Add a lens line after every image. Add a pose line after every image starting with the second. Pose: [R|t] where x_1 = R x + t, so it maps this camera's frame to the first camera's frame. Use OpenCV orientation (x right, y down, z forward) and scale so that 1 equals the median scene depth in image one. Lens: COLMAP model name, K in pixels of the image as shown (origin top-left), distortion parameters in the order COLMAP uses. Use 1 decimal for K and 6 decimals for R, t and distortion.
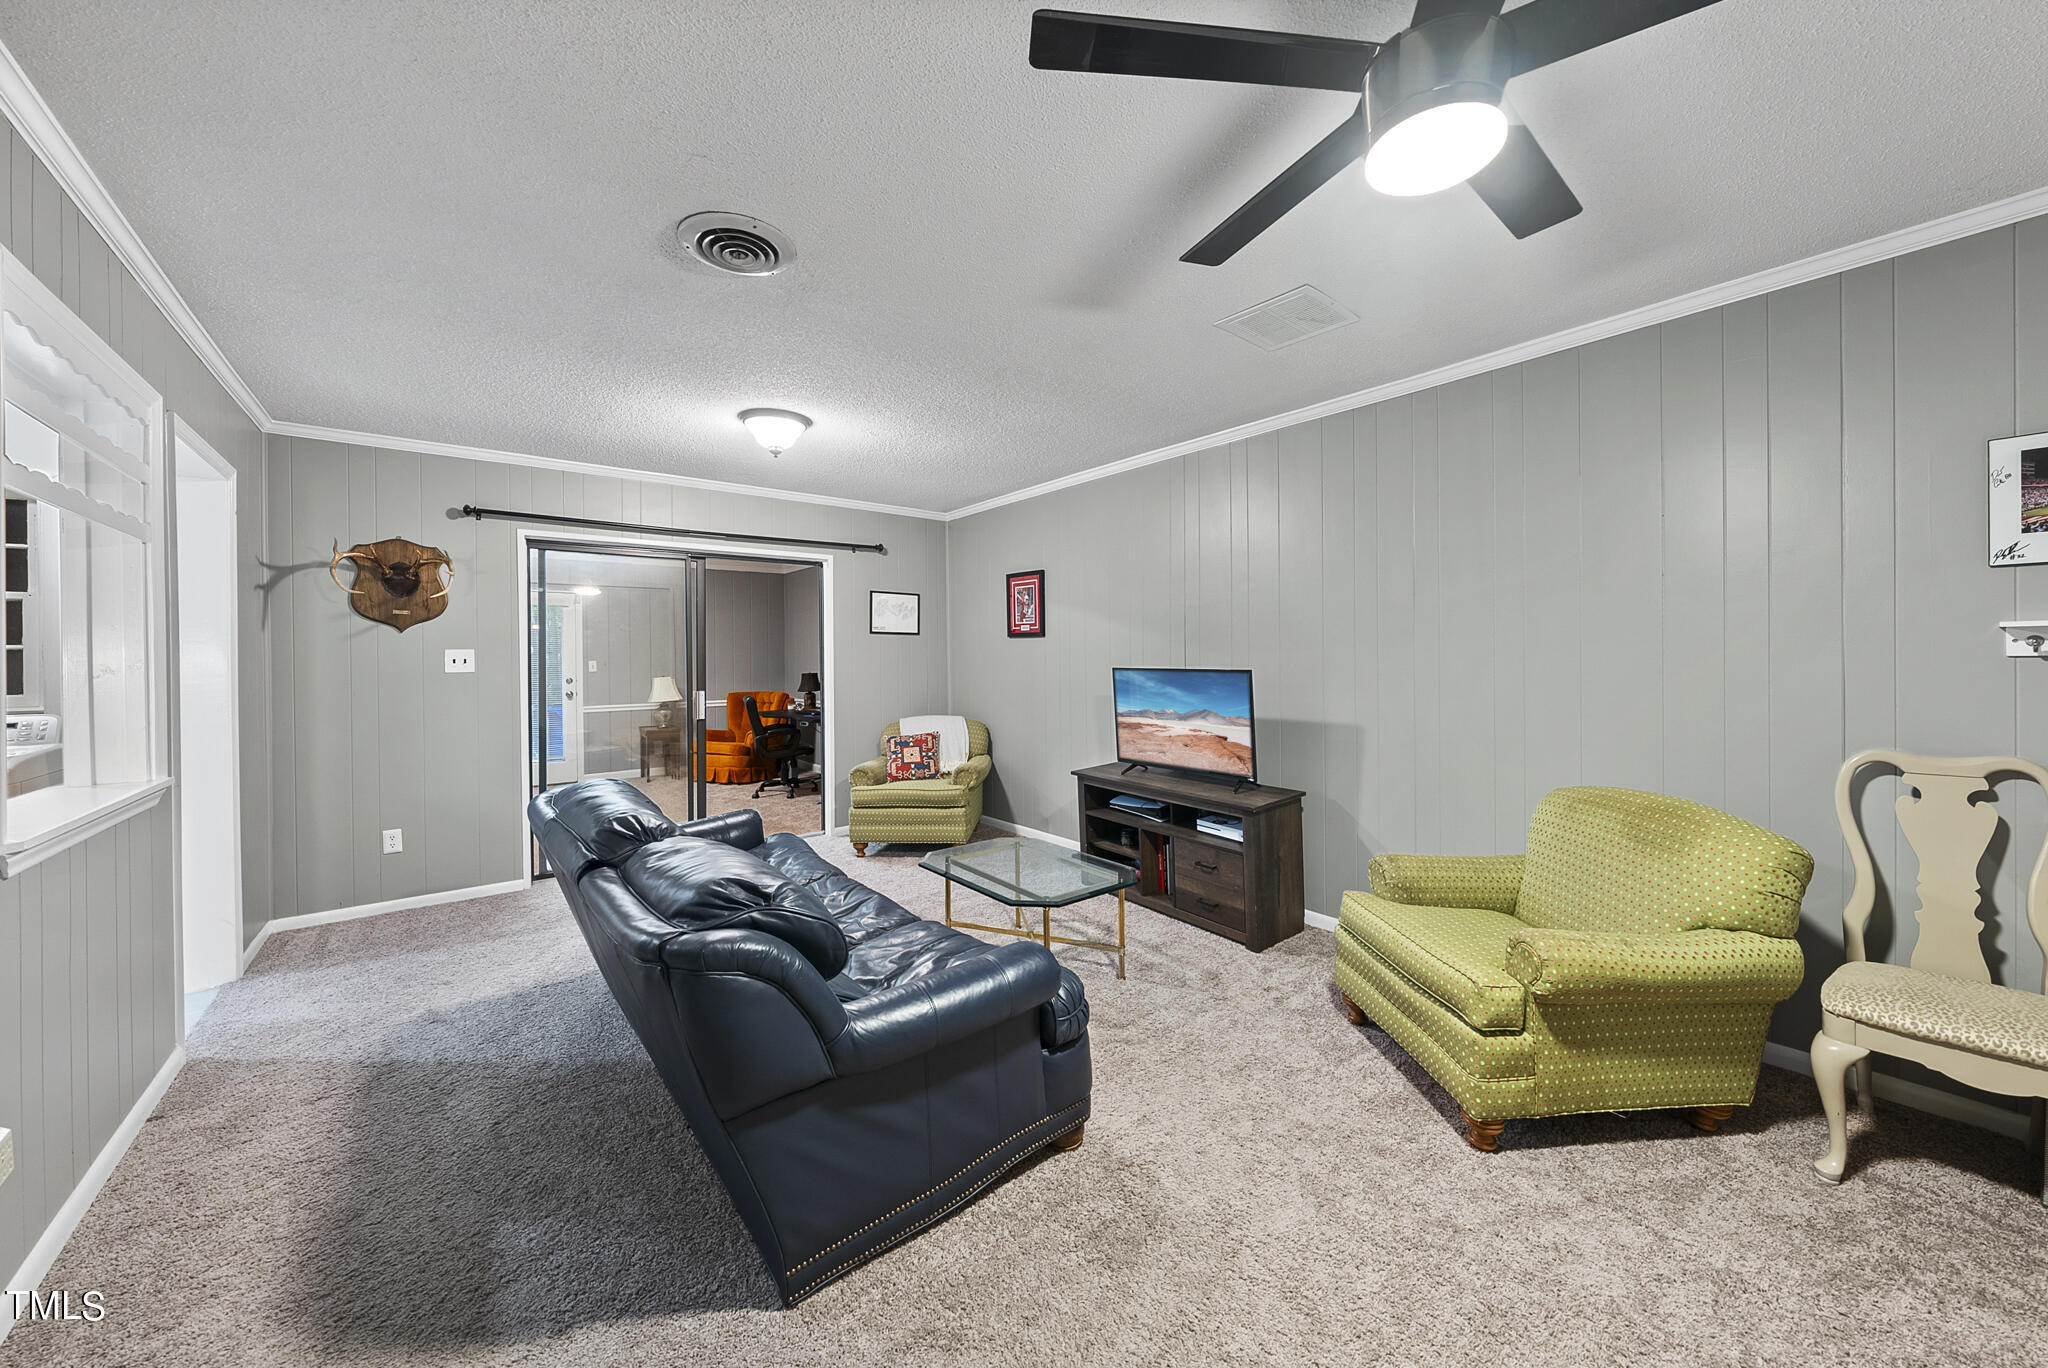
lens RADIAL K [[703.5, 0, 1034.3], [0, 703.5, 665.3], [0, 0, 1]] dist [-0.005342, 0.000833]
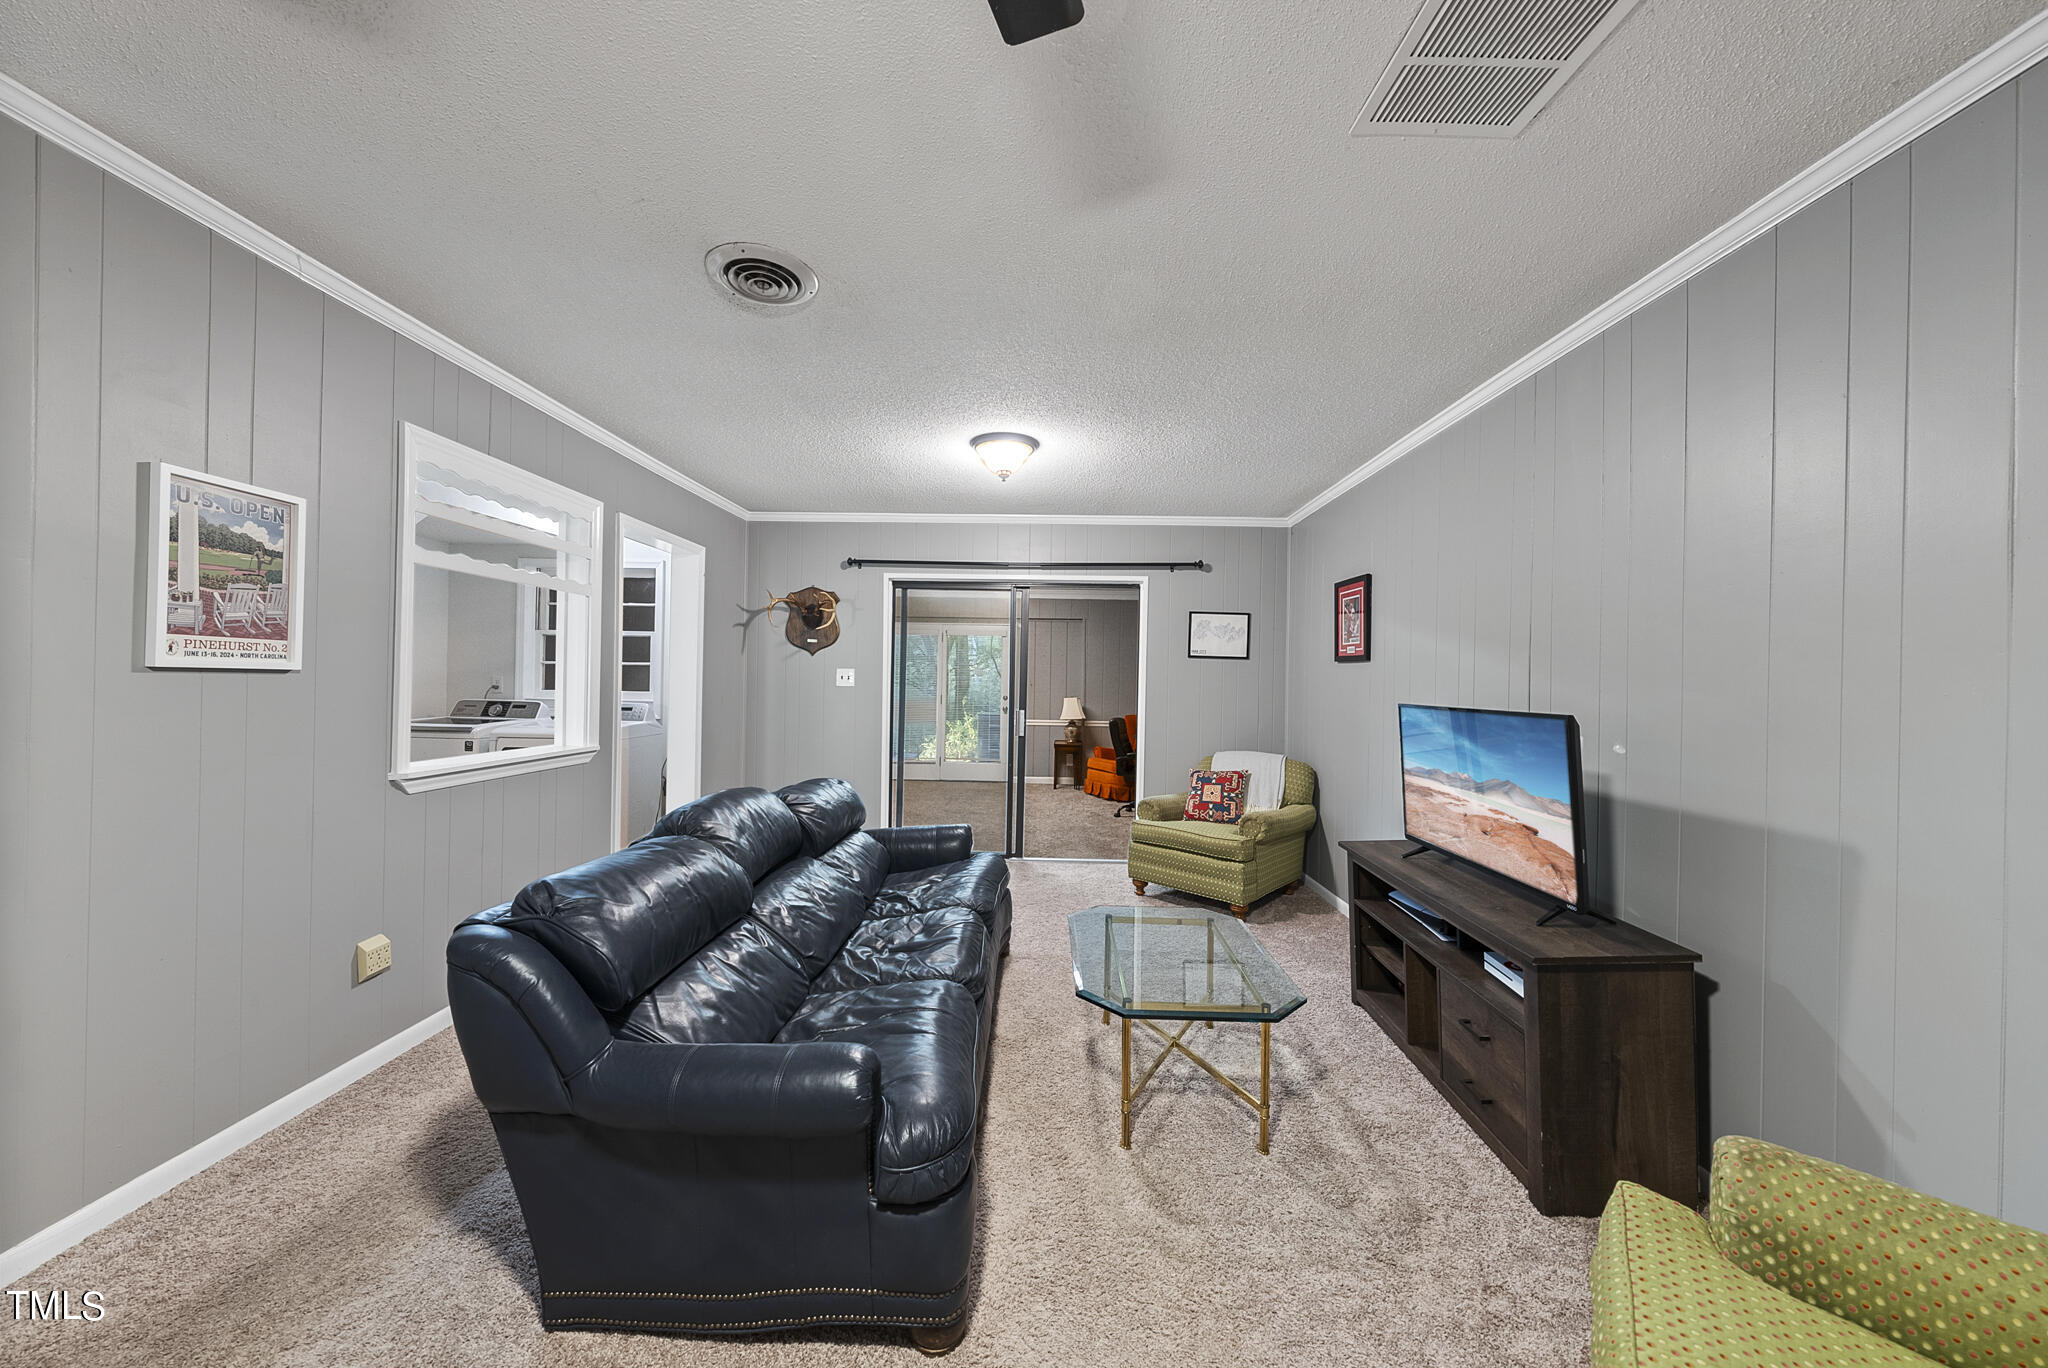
lens RADIAL K [[703.5, 0, 1043.1], [0, 703.5, 680.5], [0, 0, 1]] dist [-0.005342, 0.000833]
pose [[0.771394, 0.021813, -0.635984, 0.289586], [-0.031323, 0.999502, -0.003711, -0.007528], [0.635587, 0.022784, 0.771693, 0.238327]]
